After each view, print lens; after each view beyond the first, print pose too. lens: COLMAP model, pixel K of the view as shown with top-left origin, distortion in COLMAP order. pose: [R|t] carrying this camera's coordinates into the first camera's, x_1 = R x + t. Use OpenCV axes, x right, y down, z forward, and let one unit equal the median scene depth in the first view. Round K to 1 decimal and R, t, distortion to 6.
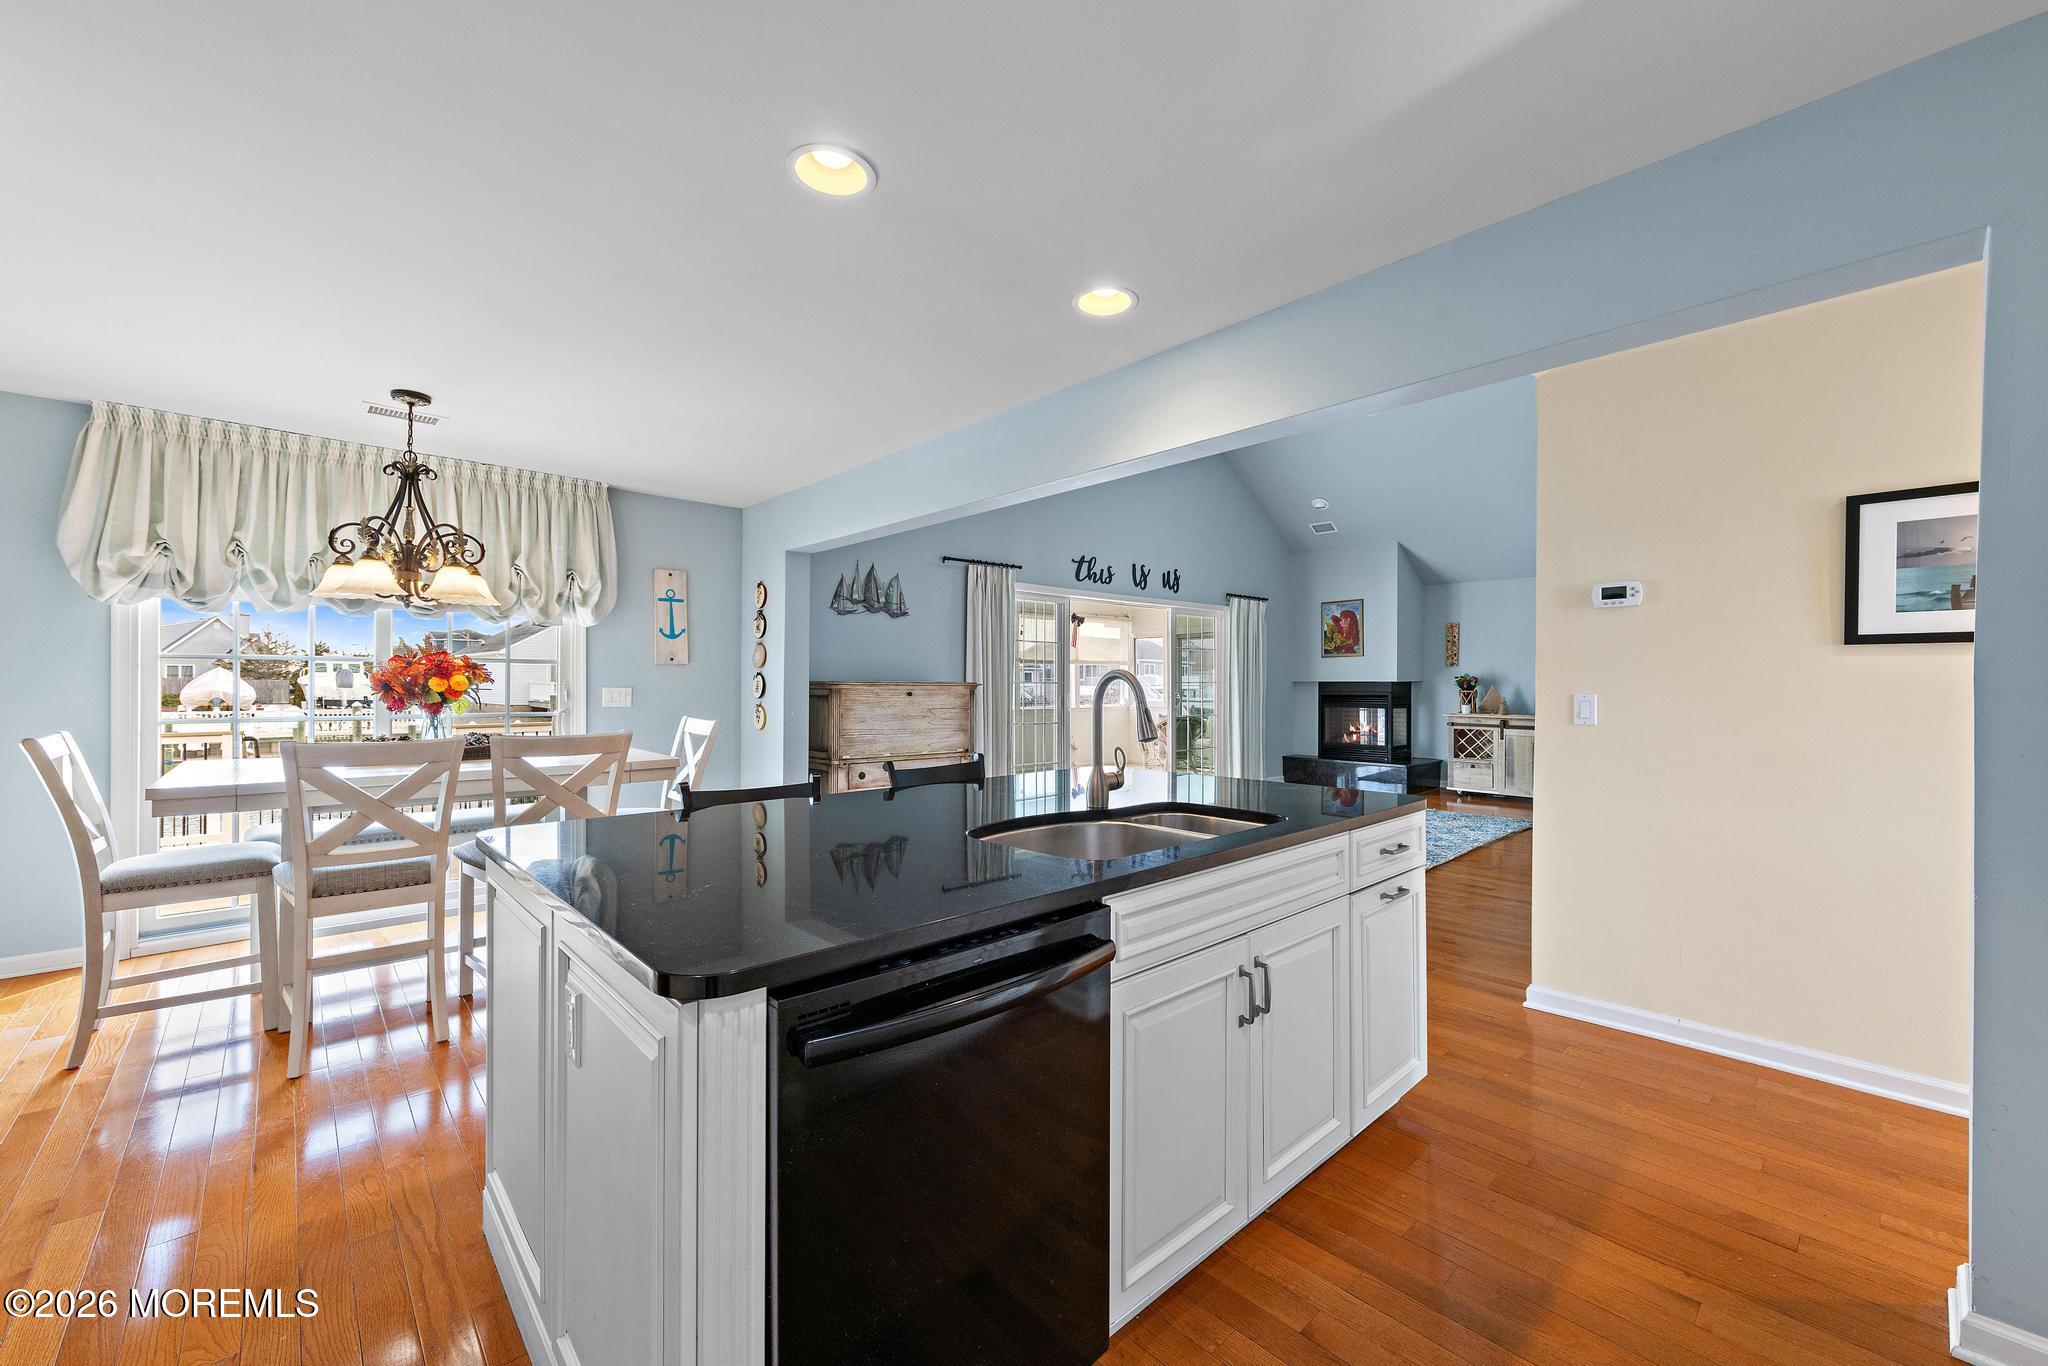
lens RADIAL K [[814.0, 0, 1025.4], [0, 814.0, 682.5], [0, 0, 1]] dist [0.001949, -0.000007]
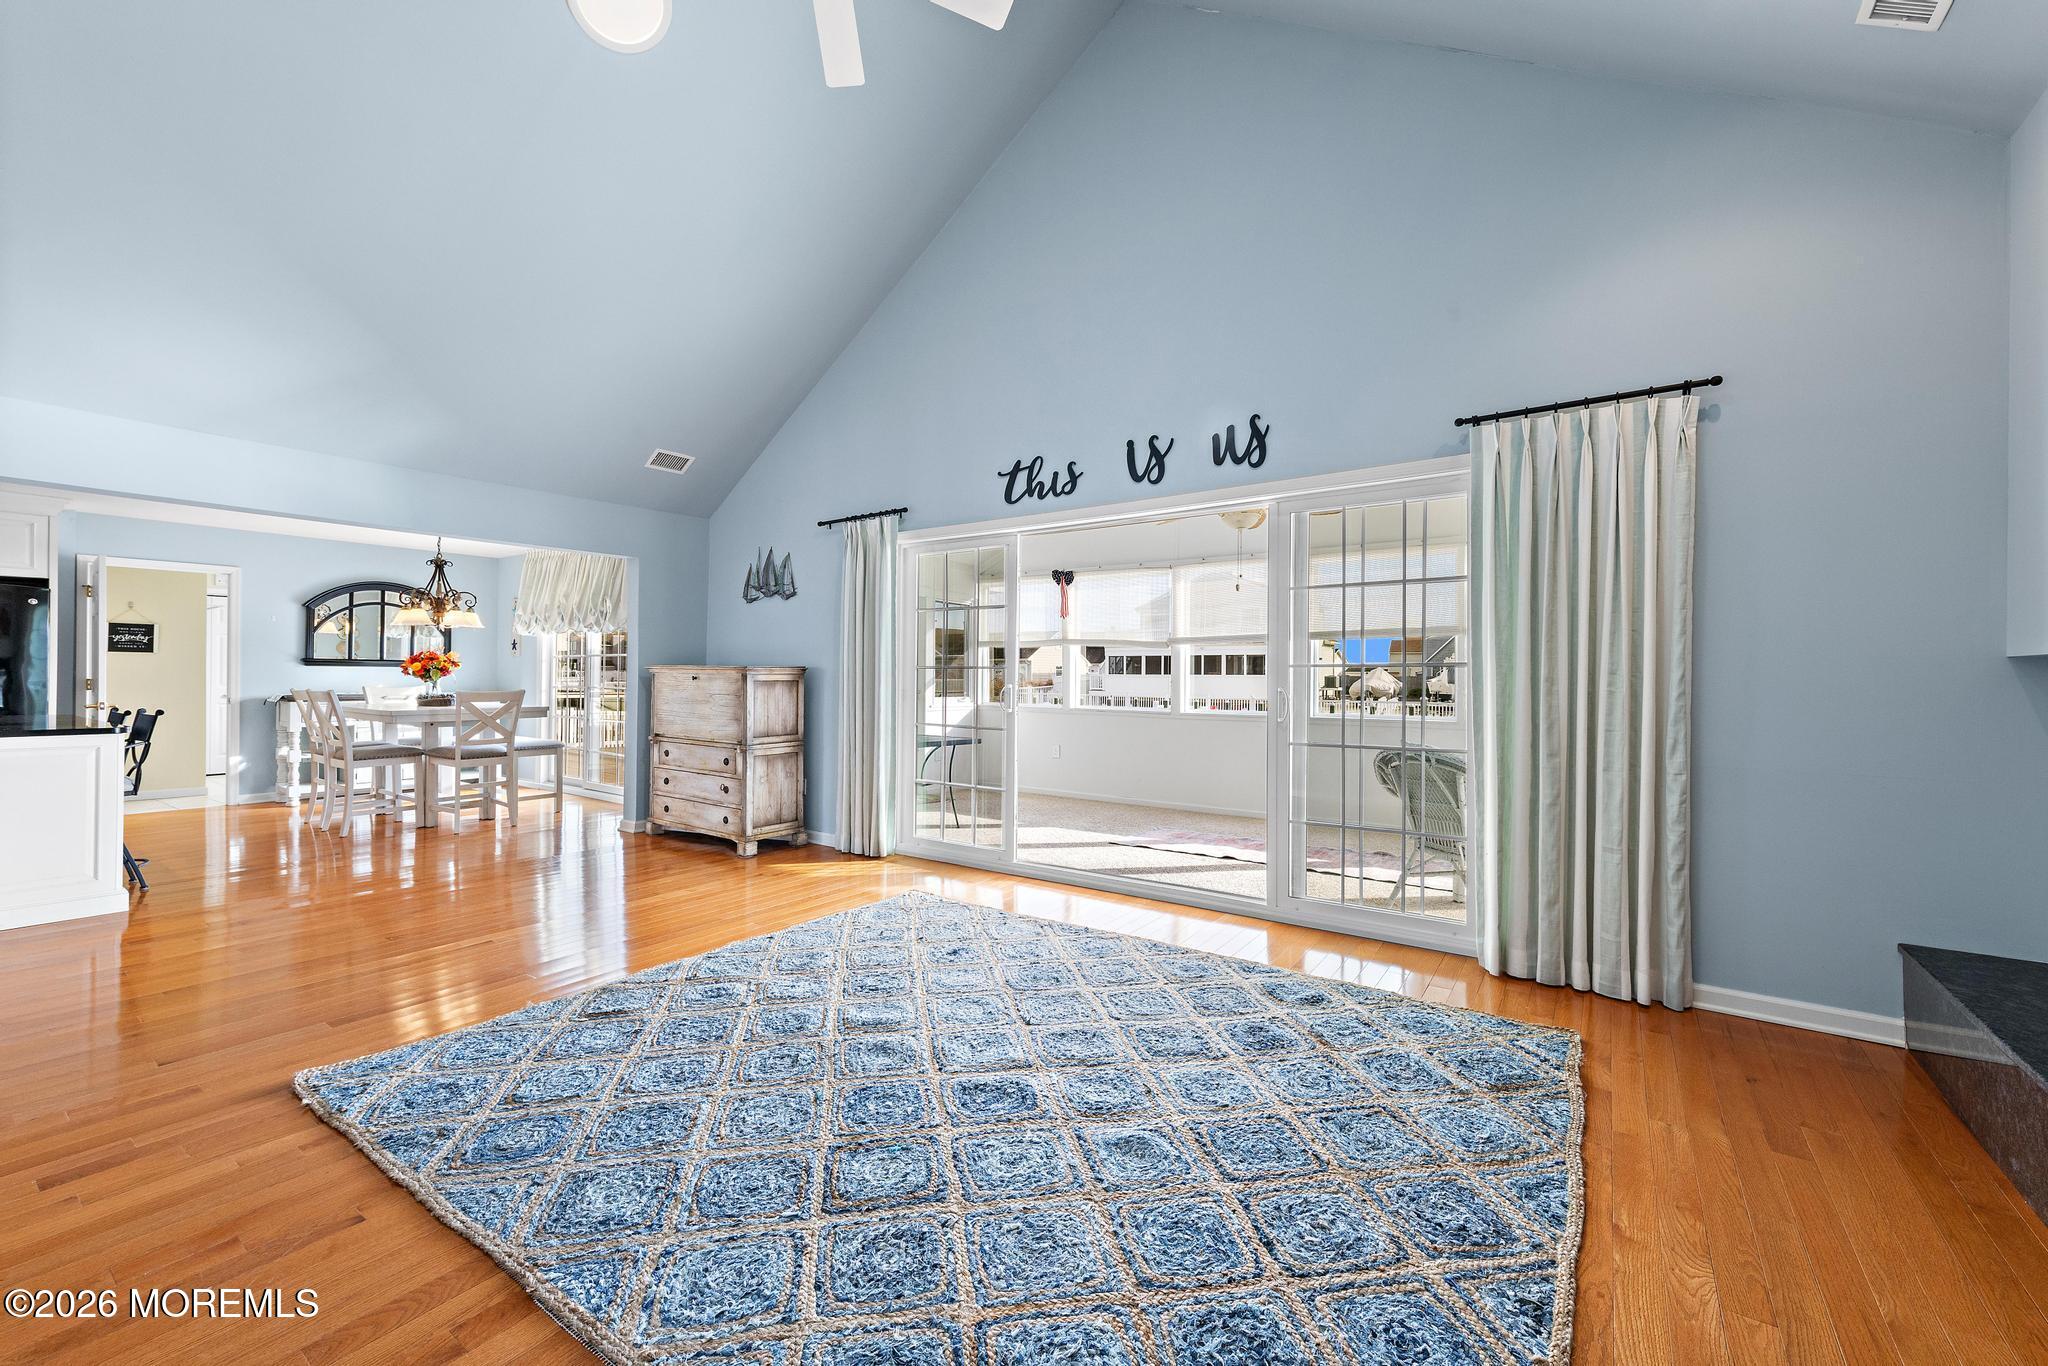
lens RADIAL K [[814.0, 0, 1027.9], [0, 814.0, 675.1], [0, 0, 1]] dist [0.001949, -0.000007]
pose [[0.216826, -0.001842, -0.976209, 0.858474], [-0.003751, 0.999989, -0.002720, 0.010849], [0.976203, 0.004252, 0.216816, 1.109942]]
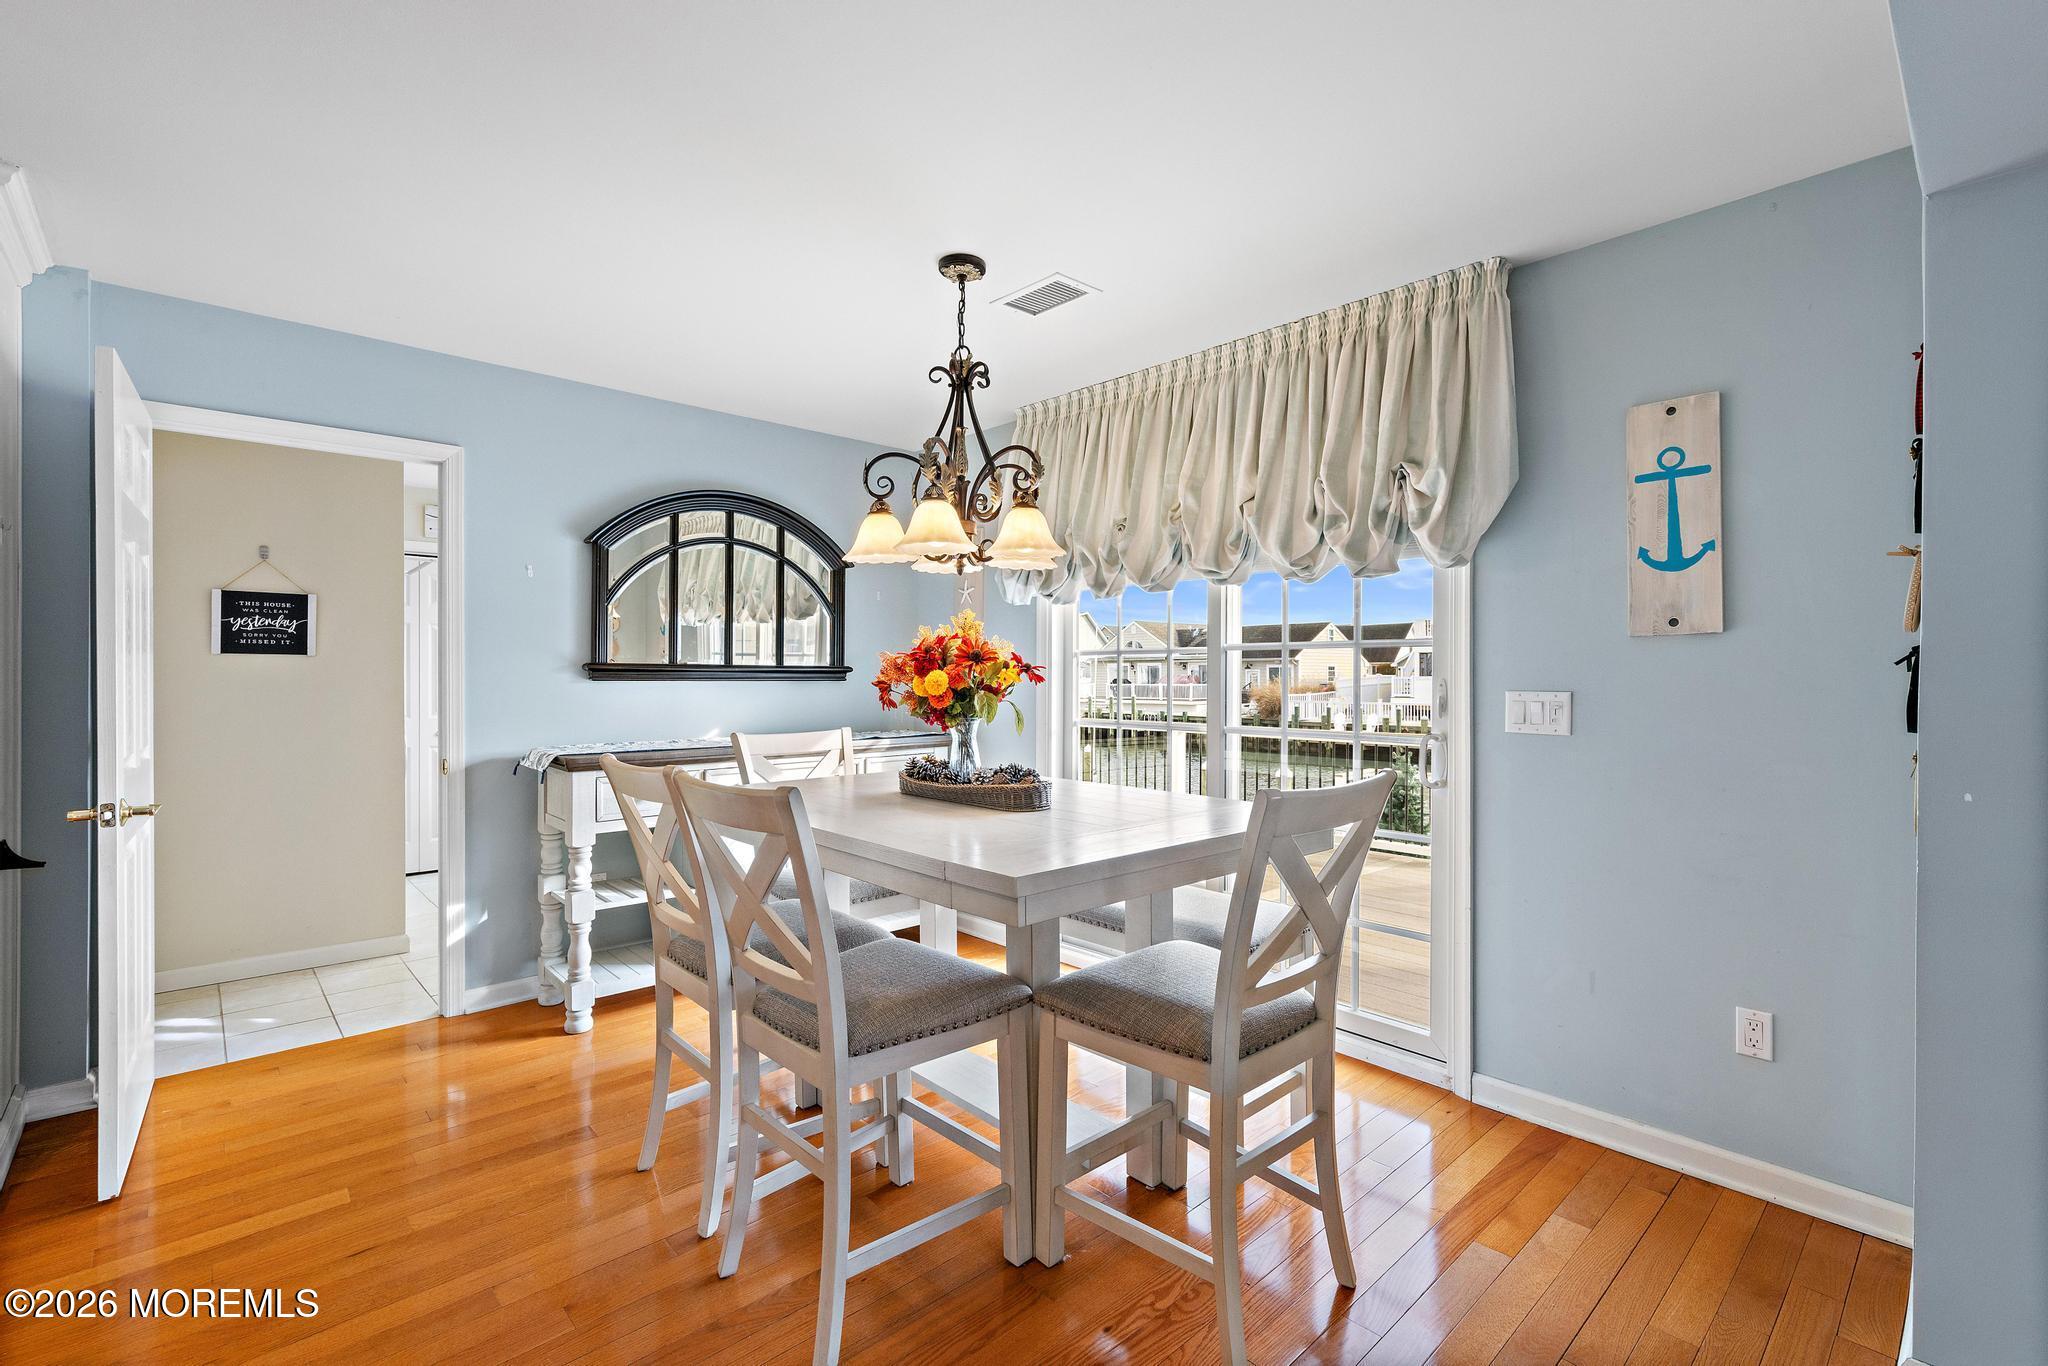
lens RADIAL K [[924.9, 0, 1028.8], [0, 924.9, 690.3], [0, 0, 1]] dist [0.001438, 0.000158]
pose [[0.010205, 0.002200, -0.999946, 0.014940], [0.001694, 0.999996, 0.002217, 0.003199], [0.999946, -0.001716, 0.010201, 0.583661]]
